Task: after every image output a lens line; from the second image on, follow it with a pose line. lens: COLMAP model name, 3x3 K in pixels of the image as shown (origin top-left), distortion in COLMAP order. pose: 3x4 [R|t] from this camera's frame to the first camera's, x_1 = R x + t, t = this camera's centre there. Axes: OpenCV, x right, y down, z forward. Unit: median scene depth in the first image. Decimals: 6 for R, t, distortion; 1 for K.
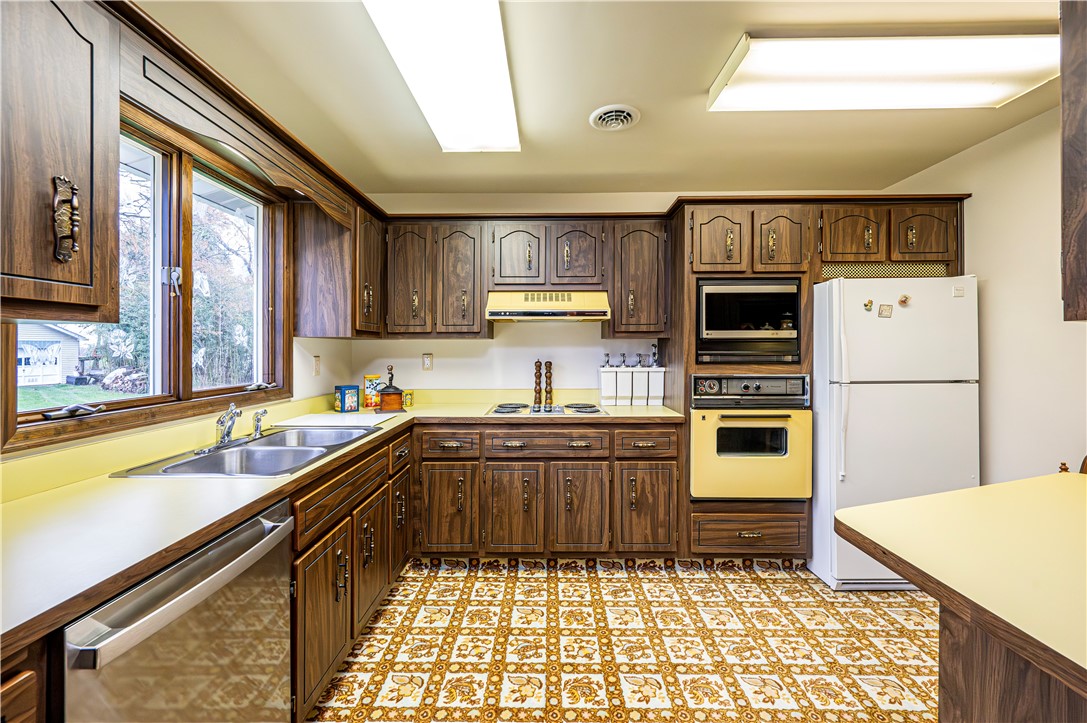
lens RADIAL K [[442.9, 0, 527.6], [0, 442.9, 341.7], [0, 0, 1]] dist [-0.001785, 0.000216]
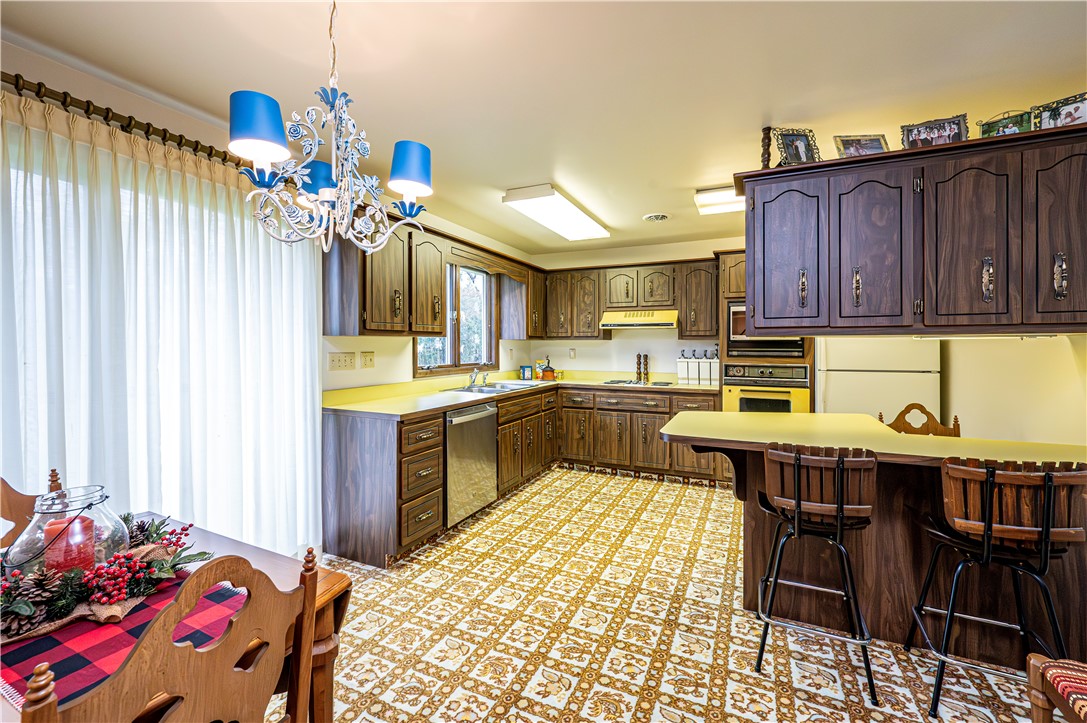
lens RADIAL K [[442.9, 0, 547.1], [0, 442.9, 351.8], [0, 0, 1]] dist [-0.001785, 0.000216]
pose [[0.923152, 0.010740, -0.384285, 0.395324], [0.000853, 0.999550, 0.029985, -0.014349], [0.384434, -0.028008, 0.922728, -0.687936]]
